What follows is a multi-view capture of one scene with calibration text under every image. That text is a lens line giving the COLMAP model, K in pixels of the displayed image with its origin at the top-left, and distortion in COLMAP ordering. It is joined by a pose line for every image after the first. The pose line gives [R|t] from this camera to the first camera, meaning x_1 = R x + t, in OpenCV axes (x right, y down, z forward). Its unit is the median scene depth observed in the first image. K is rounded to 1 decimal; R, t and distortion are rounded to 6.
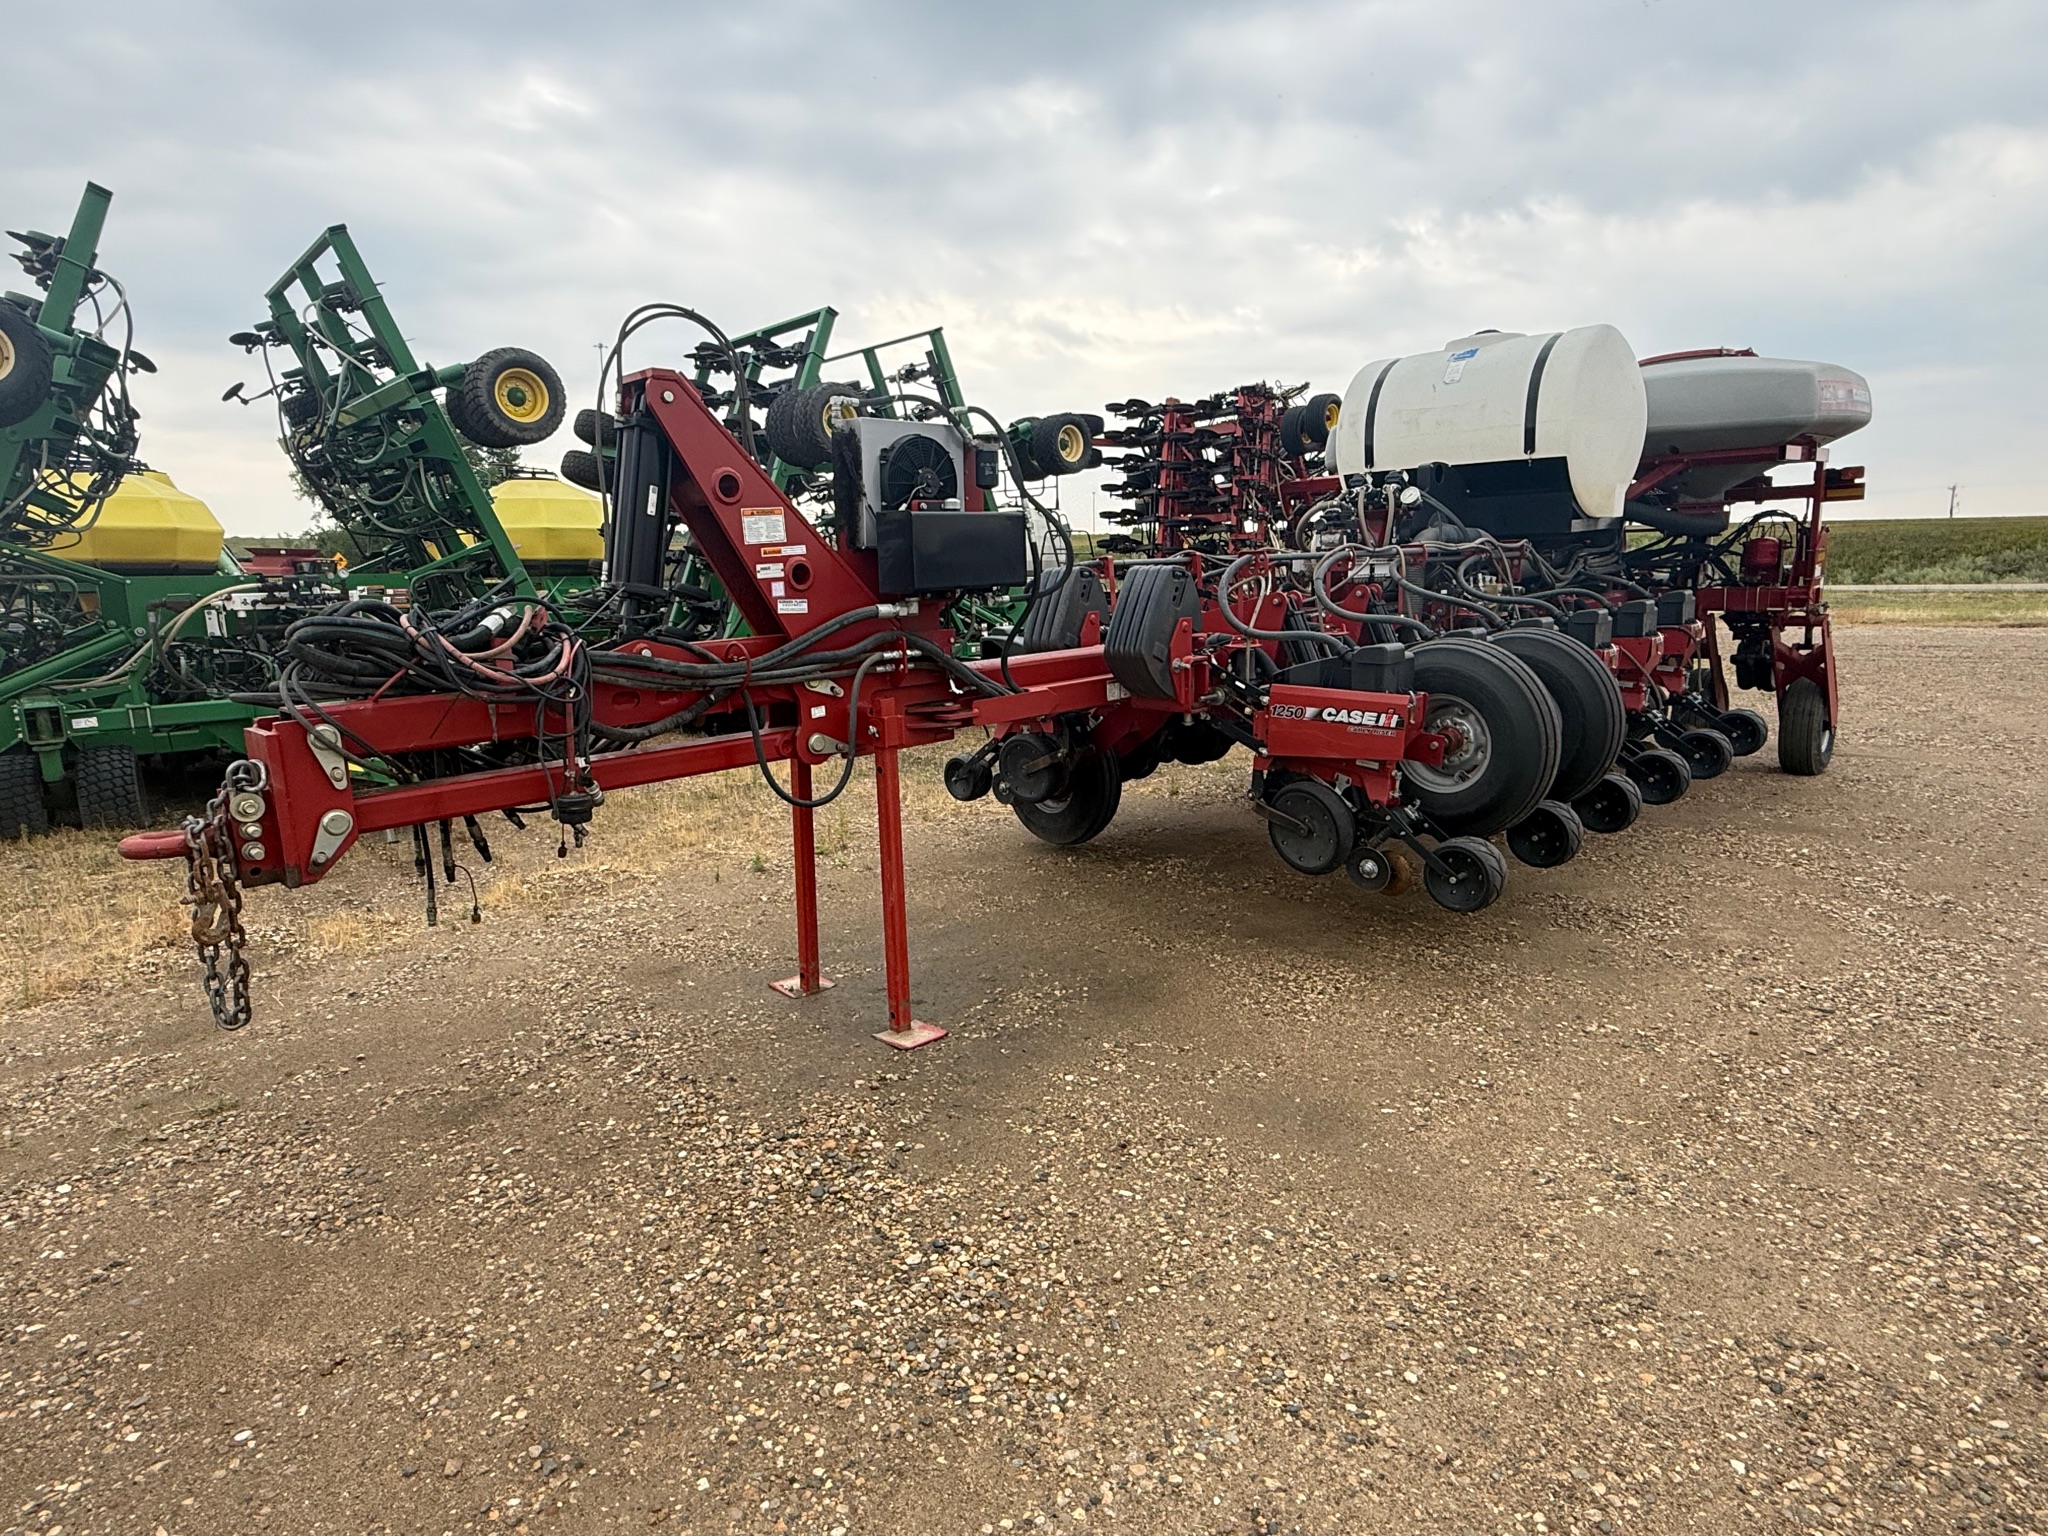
lens RADIAL K [[1066.9, 0, 1024.0], [0, 1066.9, 768.0], [0, 0, 1]] dist [-0.000701, 0.001049]
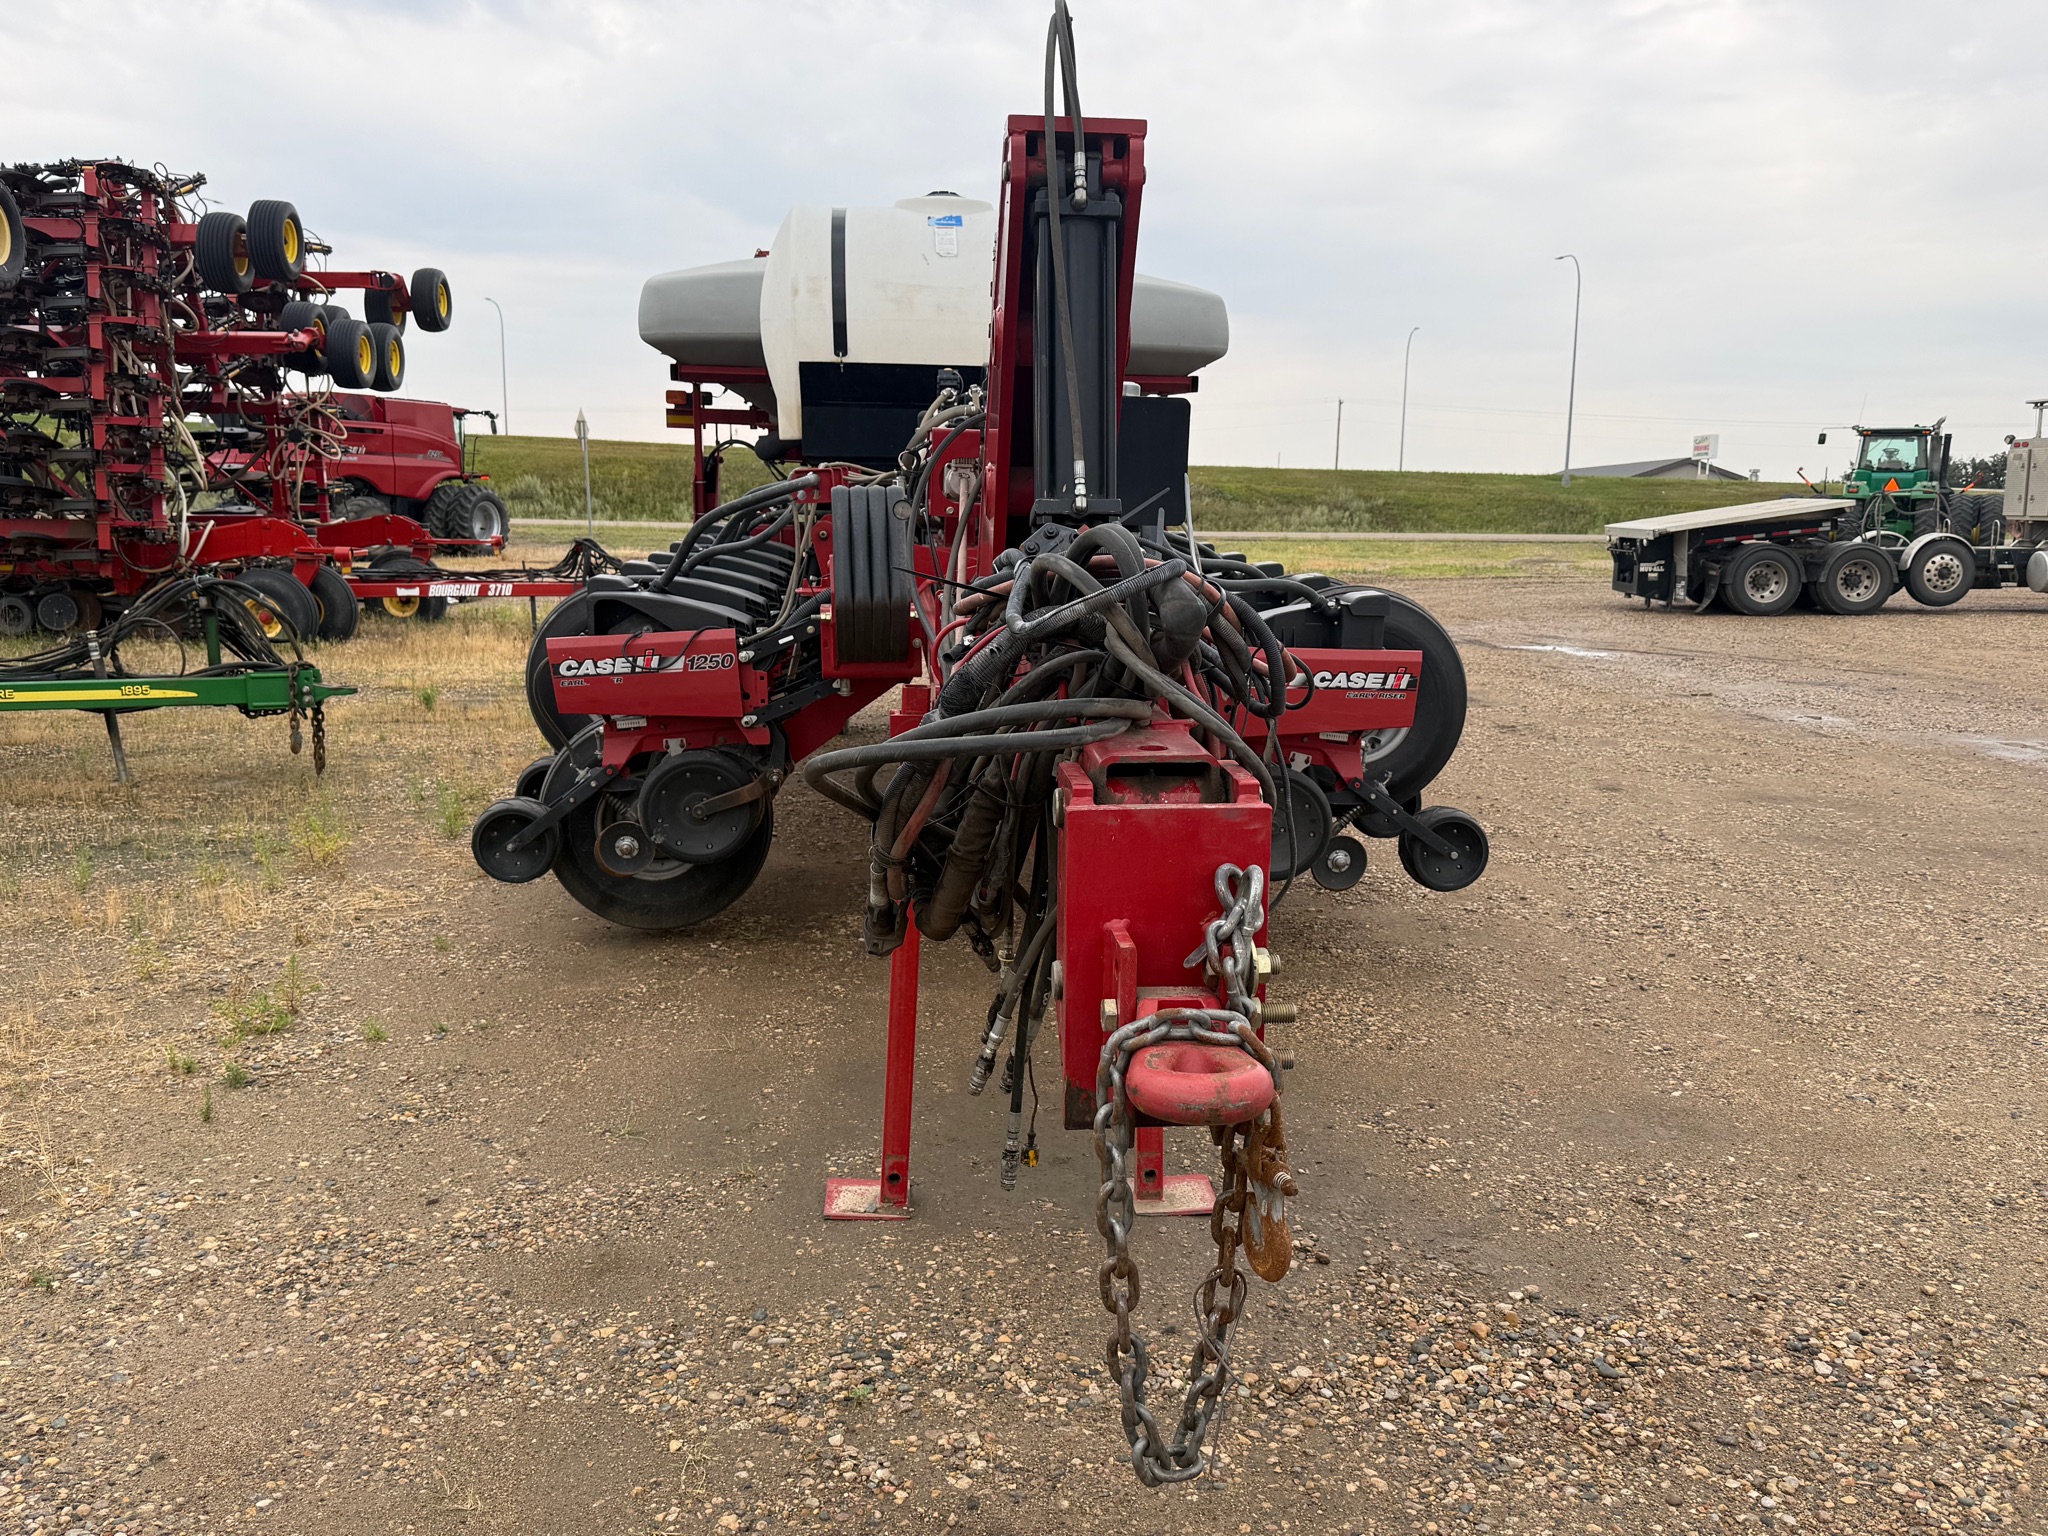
lens RADIAL K [[1575.3, 0, 1024.0], [0, 1575.3, 768.0], [0, 0, 1]] dist [0.014120, 0.003128]
pose [[0.667854, -0.098605, 0.737732, -0.773443], [0.104382, 0.993798, 0.038336, -0.053733], [-0.736937, 0.051403, 0.674004, 0.361573]]
